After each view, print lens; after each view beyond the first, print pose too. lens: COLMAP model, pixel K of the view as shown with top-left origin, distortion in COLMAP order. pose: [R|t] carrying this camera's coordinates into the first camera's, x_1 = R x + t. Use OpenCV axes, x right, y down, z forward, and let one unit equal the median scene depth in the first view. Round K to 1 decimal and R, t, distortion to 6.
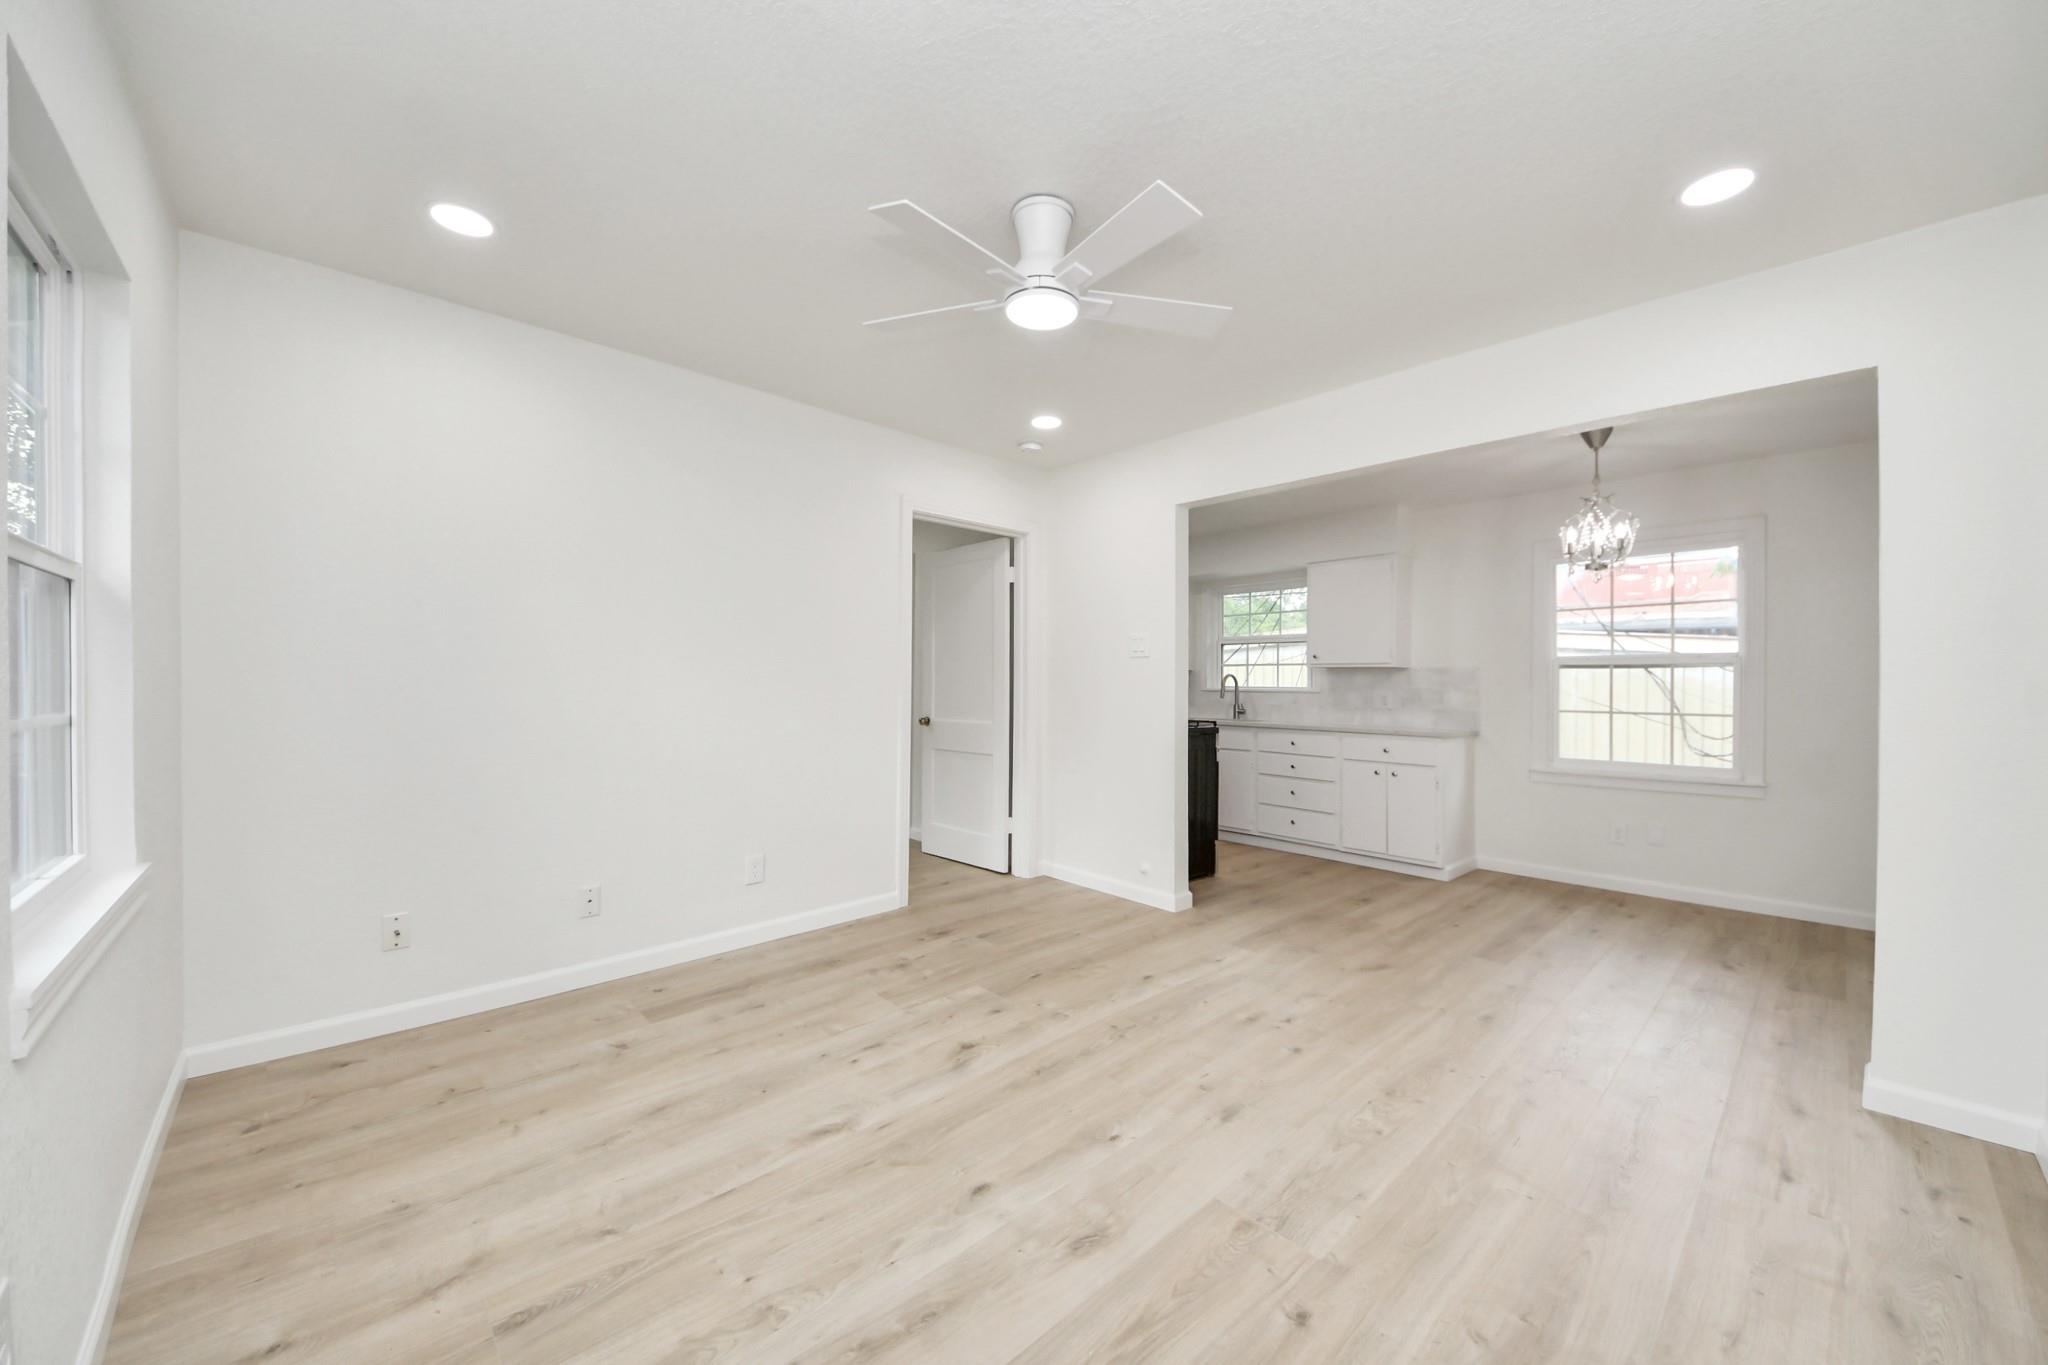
lens RADIAL K [[745.3, 0, 1039.1], [0, 745.3, 680.6], [0, 0, 1]] dist [0.077649, -0.036702]
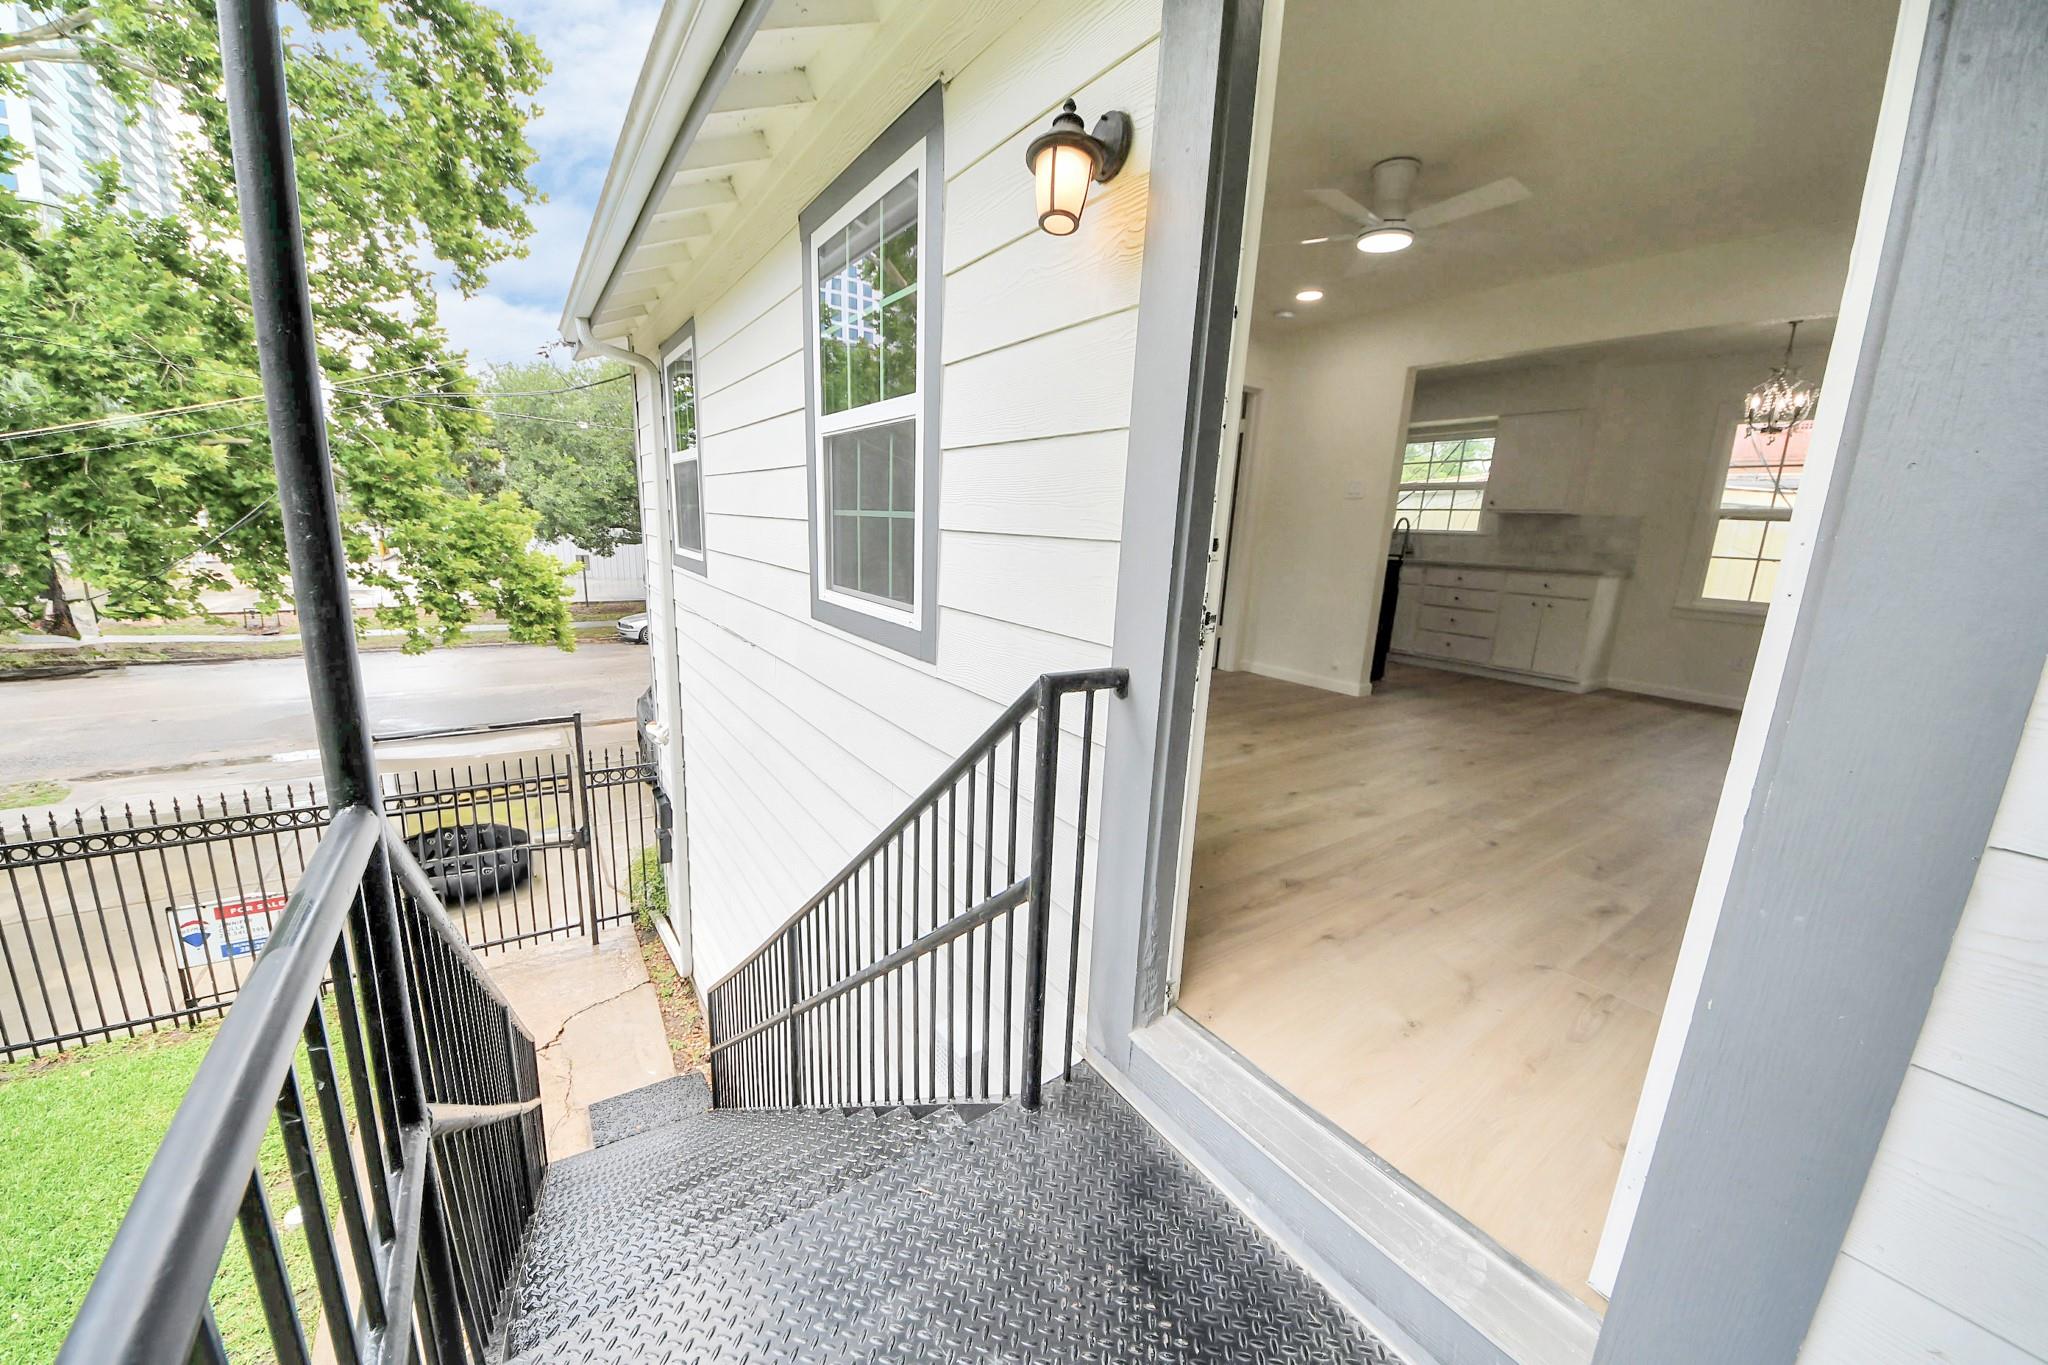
lens RADIAL K [[733.5, 0, 1029.4], [0, 733.5, 675.0], [0, 0, 1]] dist [-0.001110, -0.000297]
pose [[0.988352, 0.064117, -0.138022, -0.272771], [-0.035286, 0.978751, 0.201995, 0.041989], [0.148040, -0.194772, 0.969612, -0.405605]]
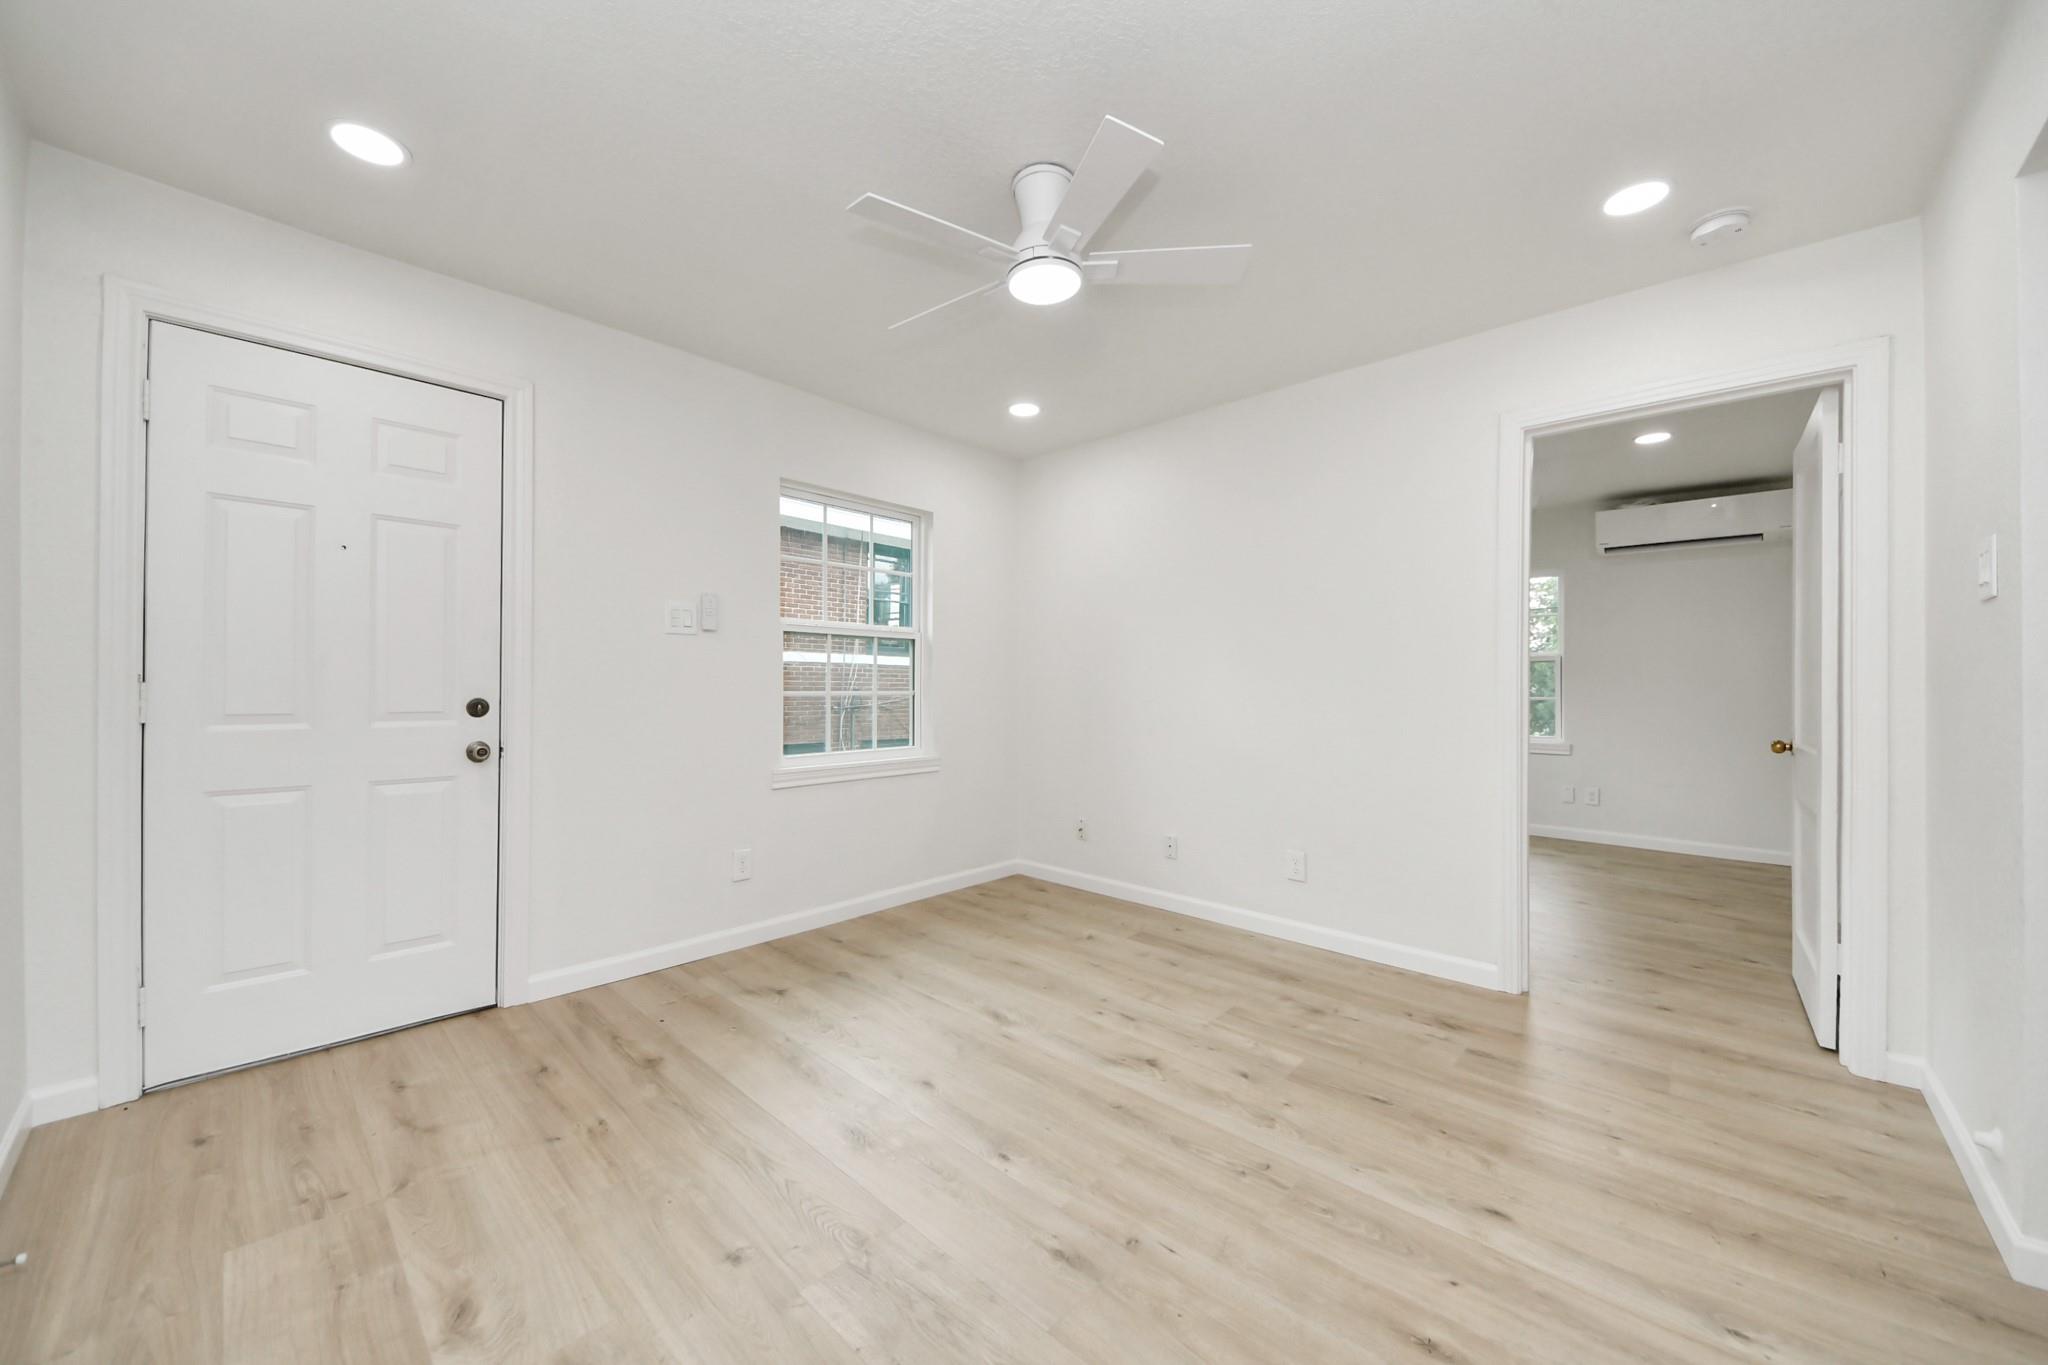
lens RADIAL K [[733.2, 0, 1002.7], [0, 733.2, 648.7], [0, 0, 1]] dist [0.034080, -0.014815]
pose [[0.038480, -0.072646, -0.996615, 0.679455], [0.000981, 0.997356, -0.072662, 0.033221], [0.999259, 0.001818, 0.038450, 0.629141]]
